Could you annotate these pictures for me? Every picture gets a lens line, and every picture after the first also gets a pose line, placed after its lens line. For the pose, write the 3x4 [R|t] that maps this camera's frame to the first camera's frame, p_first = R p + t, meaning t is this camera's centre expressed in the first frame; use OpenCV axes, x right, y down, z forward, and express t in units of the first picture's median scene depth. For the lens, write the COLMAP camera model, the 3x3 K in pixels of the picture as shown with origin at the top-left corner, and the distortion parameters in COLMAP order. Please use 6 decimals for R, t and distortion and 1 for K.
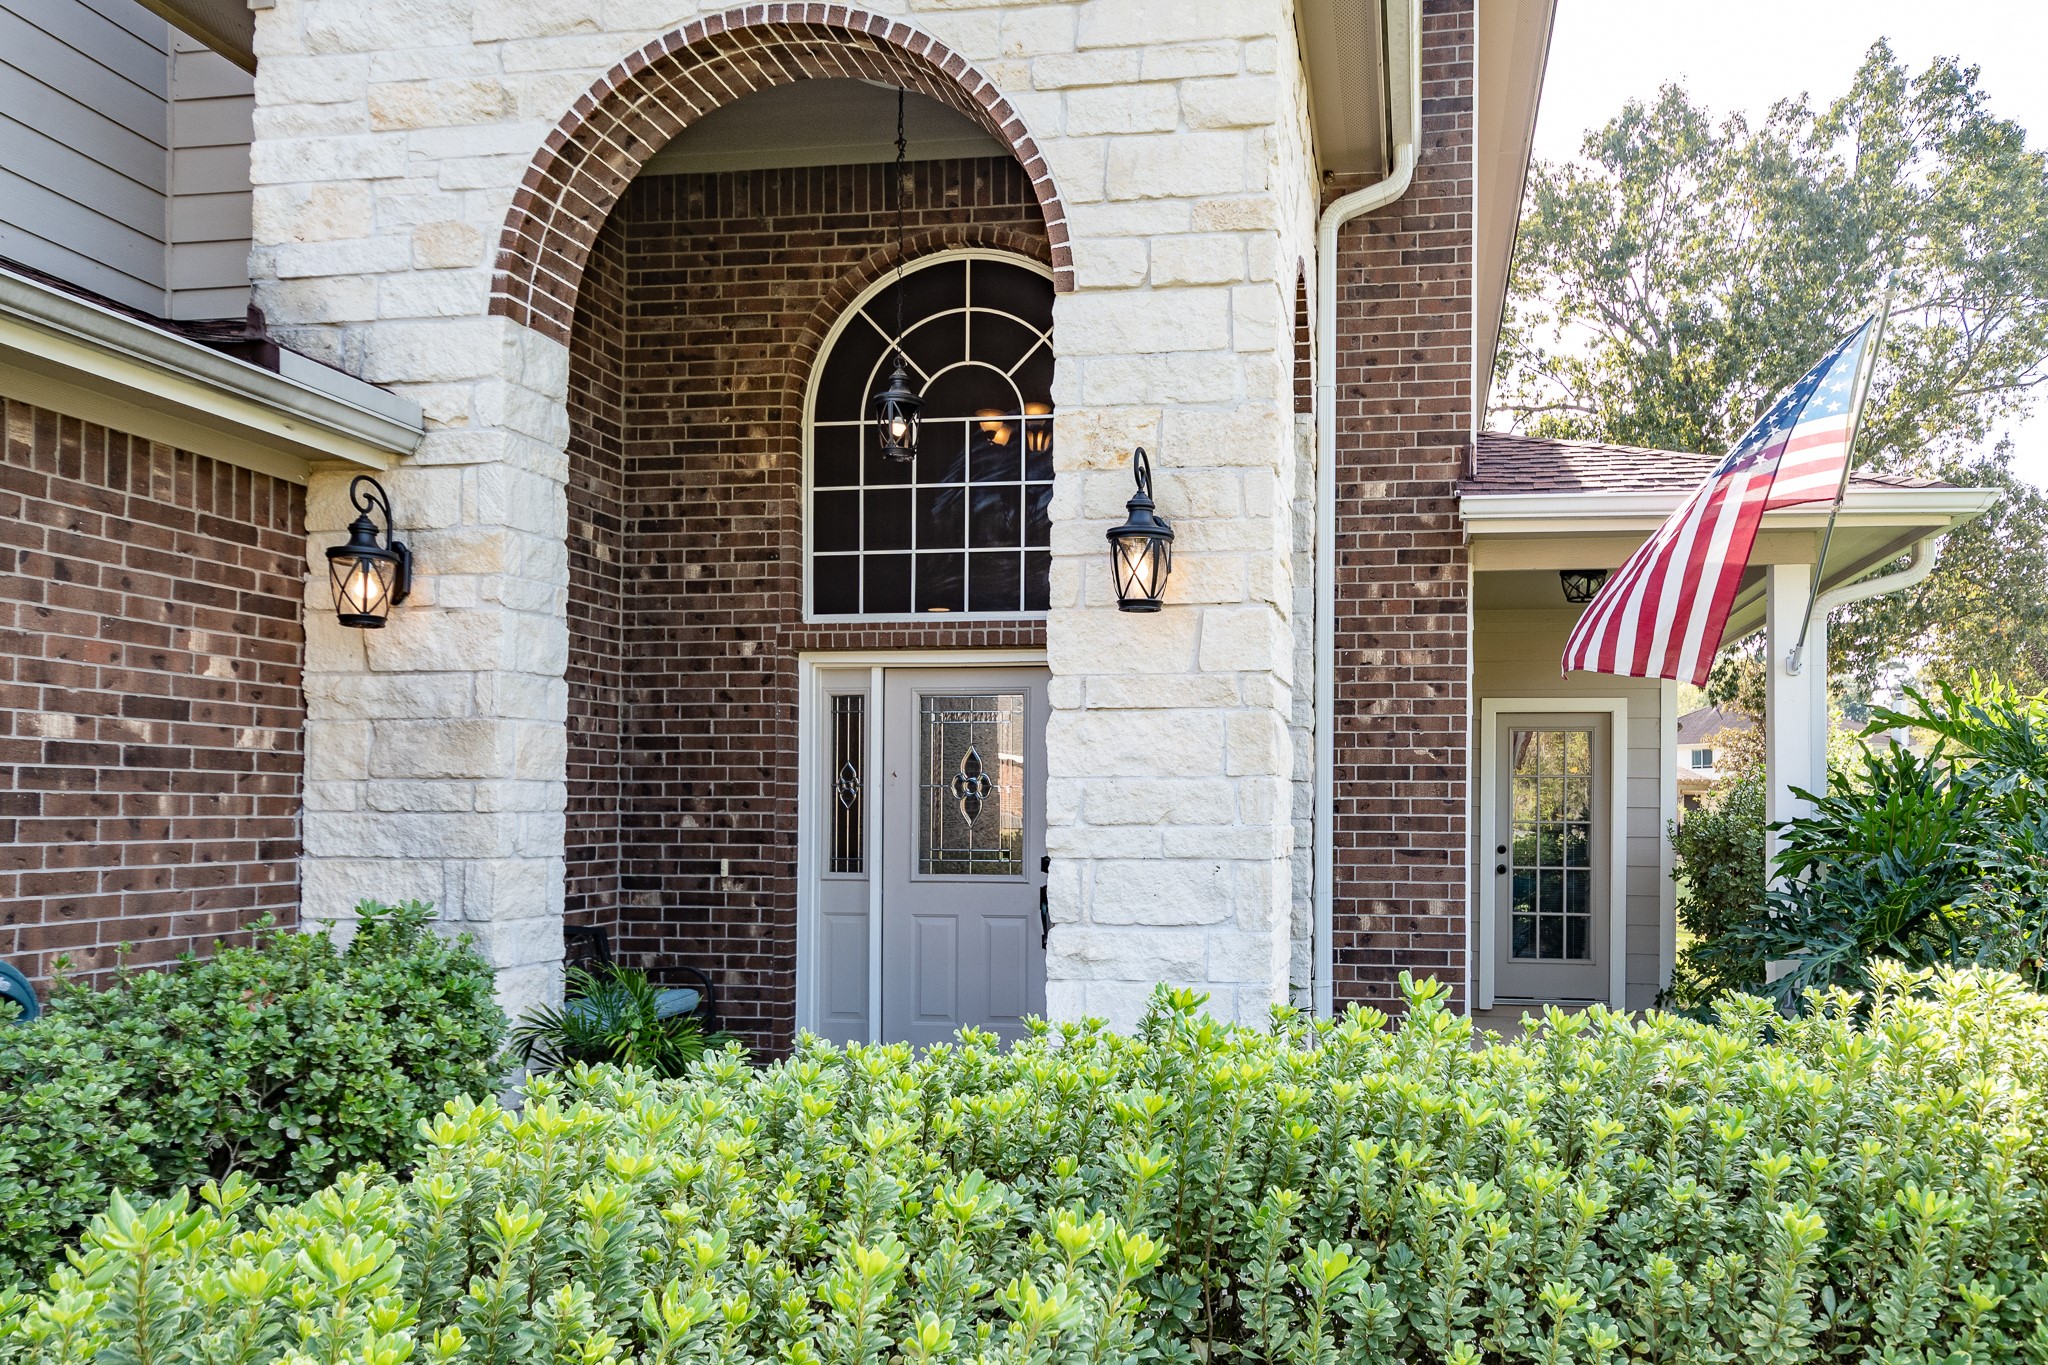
lens RADIAL K [[1364.5, 0, 1131.9], [0, 1364.5, 794.0], [0, 0, 1]] dist [0.003894, 0.003031]
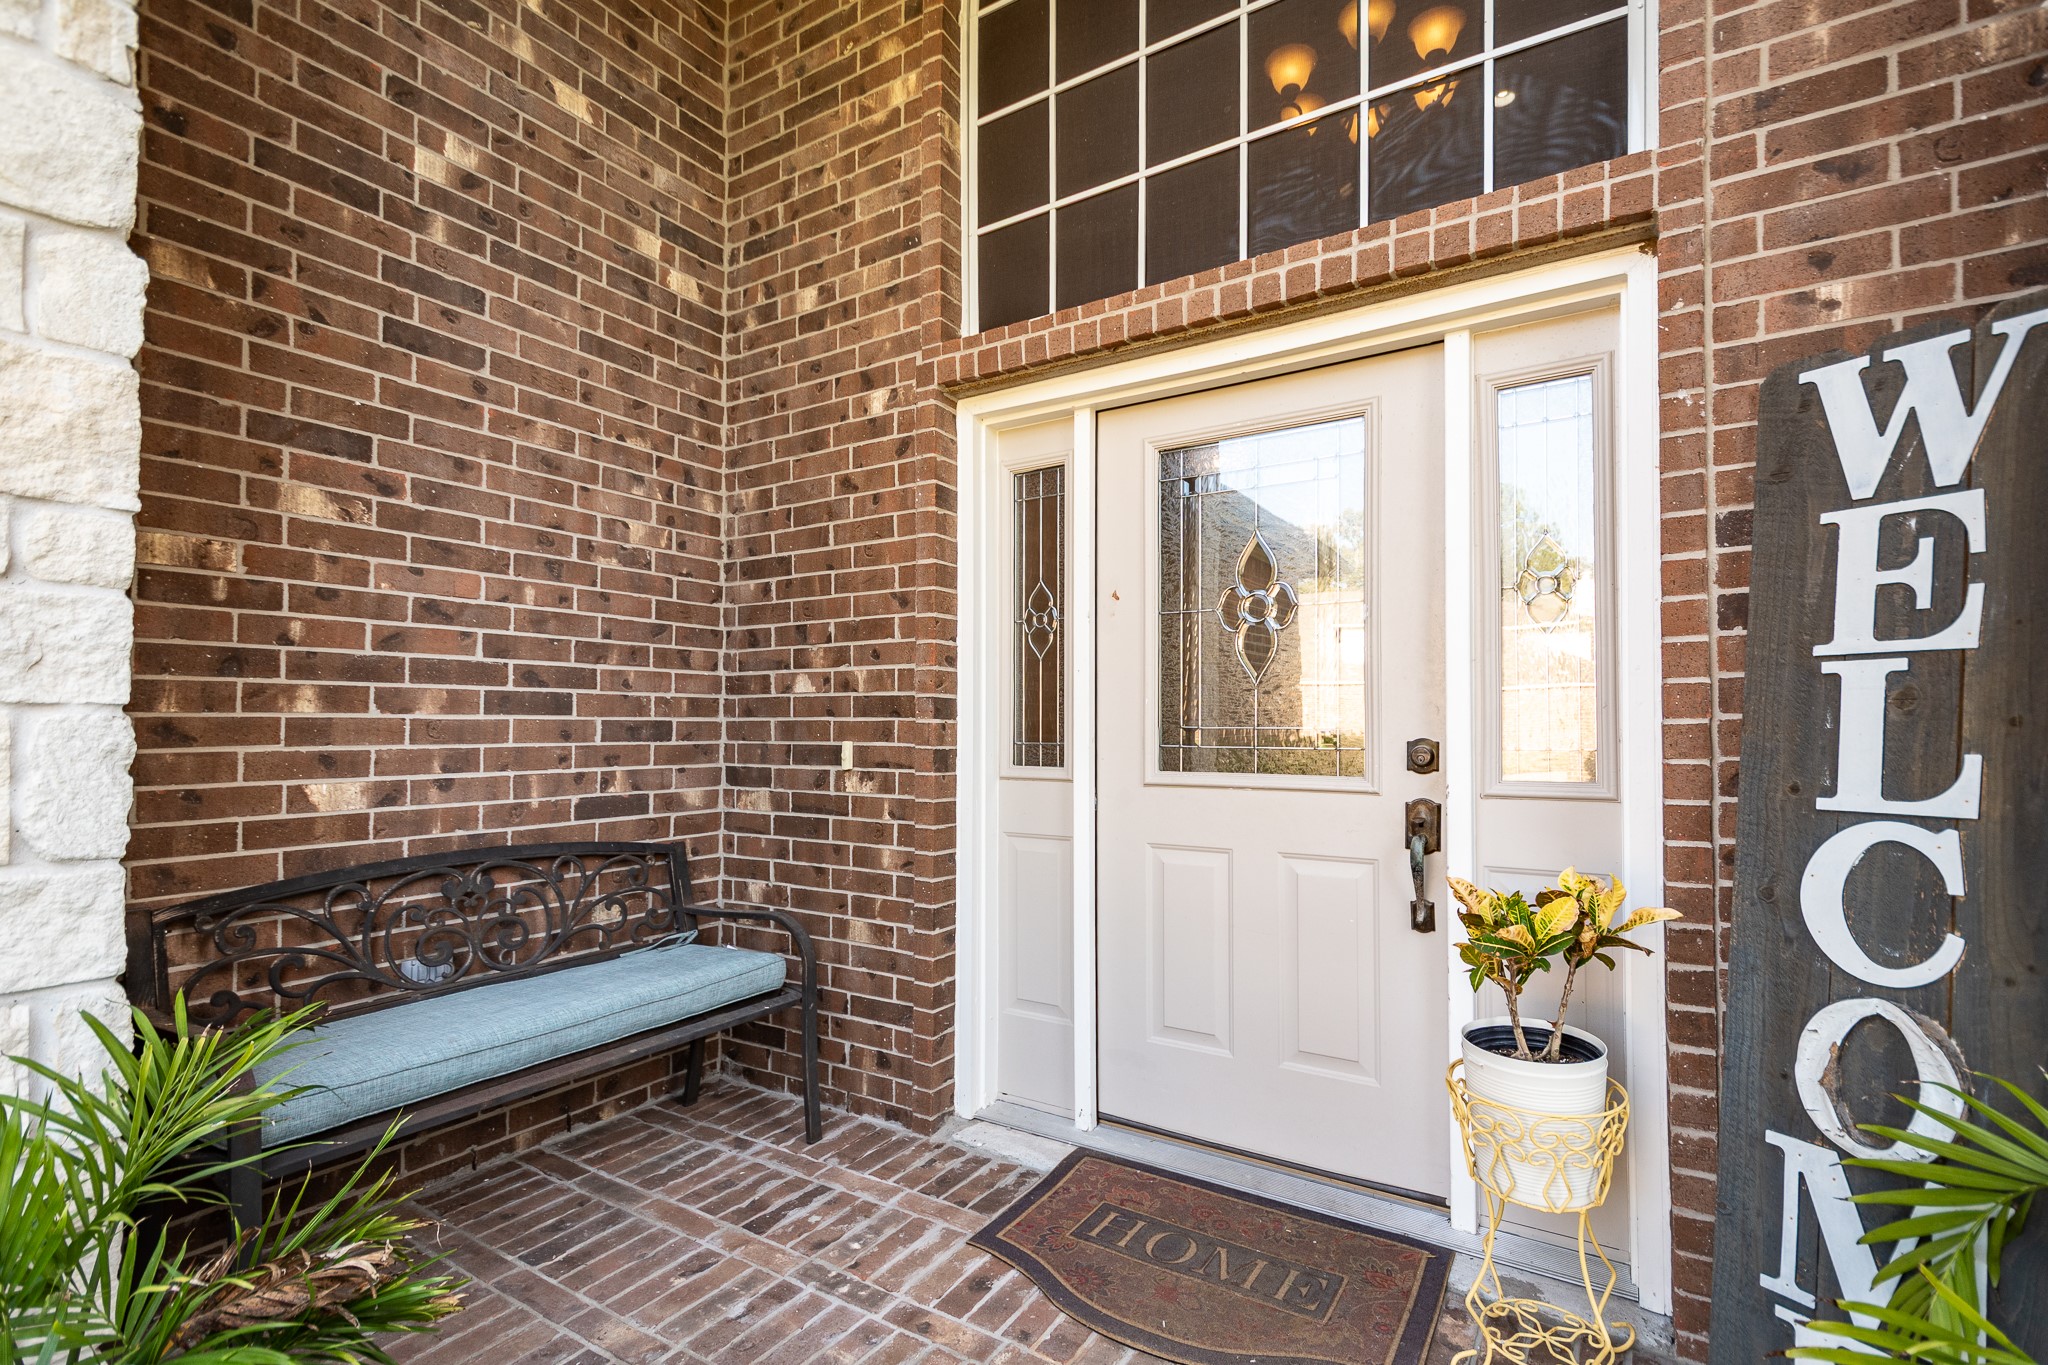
lens RADIAL K [[977.7, 0, 934.3], [0, 977.7, 711.1], [0, 0, 1]] dist [0.017741, -0.008669]
pose [[0.900416, -0.007655, -0.434962, -0.066100], [0.006711, 0.999971, -0.003705, 0.035460], [0.434977, 0.000417, 0.900441, 0.611089]]
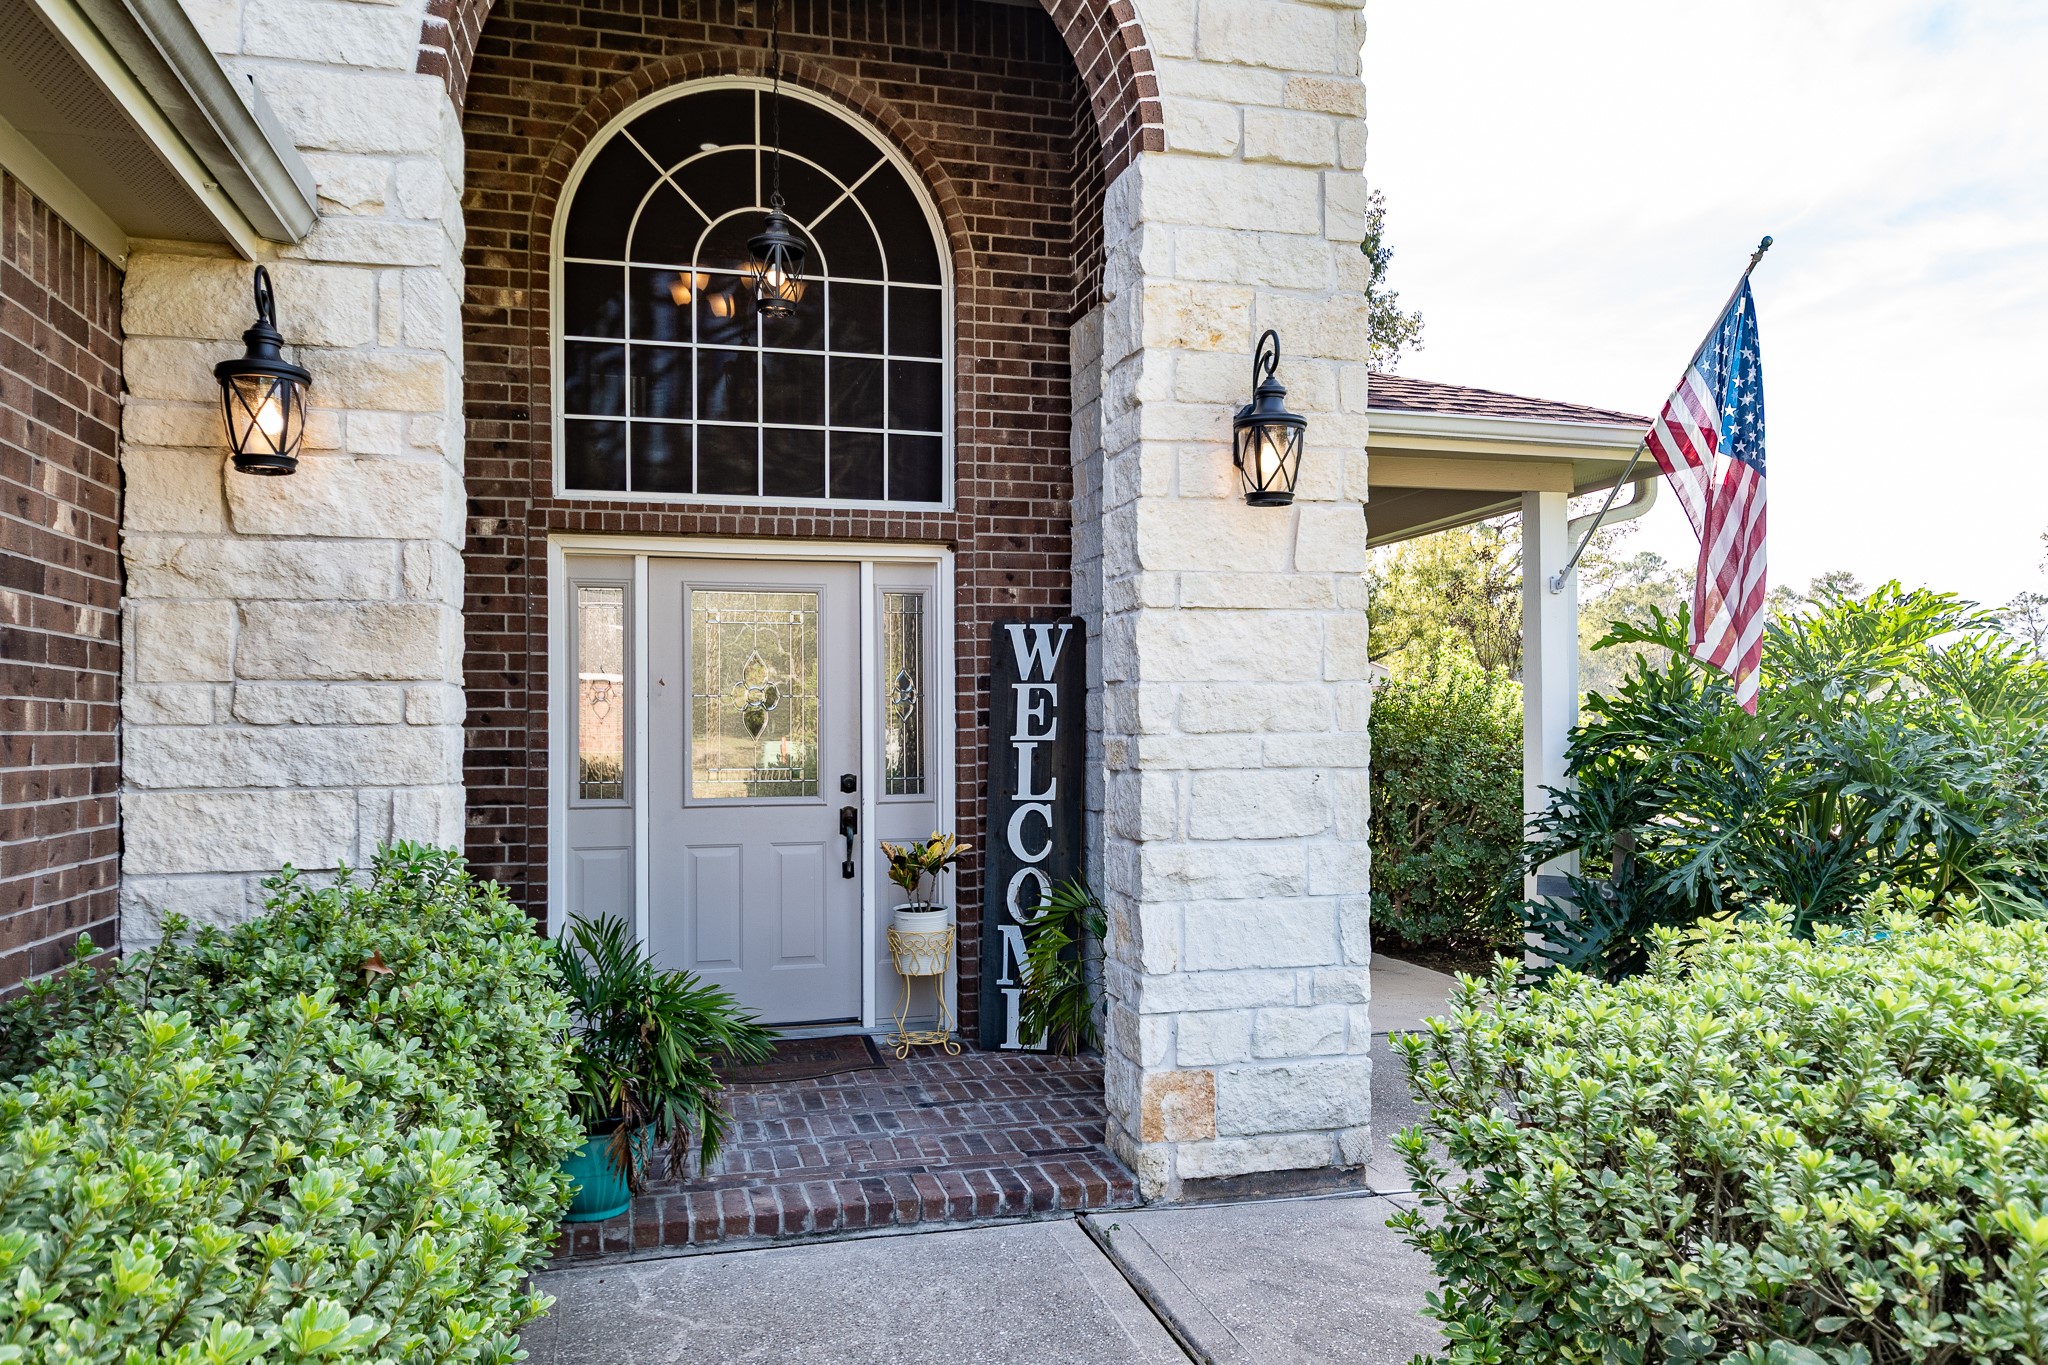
lens RADIAL K [[1437.4, 0, 1028.1], [0, 1437.4, 725.1], [0, 0, 1]] dist [0.000579, -0.005902]
pose [[0.926747, -0.006536, 0.375630, -0.304786], [0.003176, 0.999949, 0.009564, 0.004574], [-0.375674, -0.007670, 0.926720, 0.084279]]
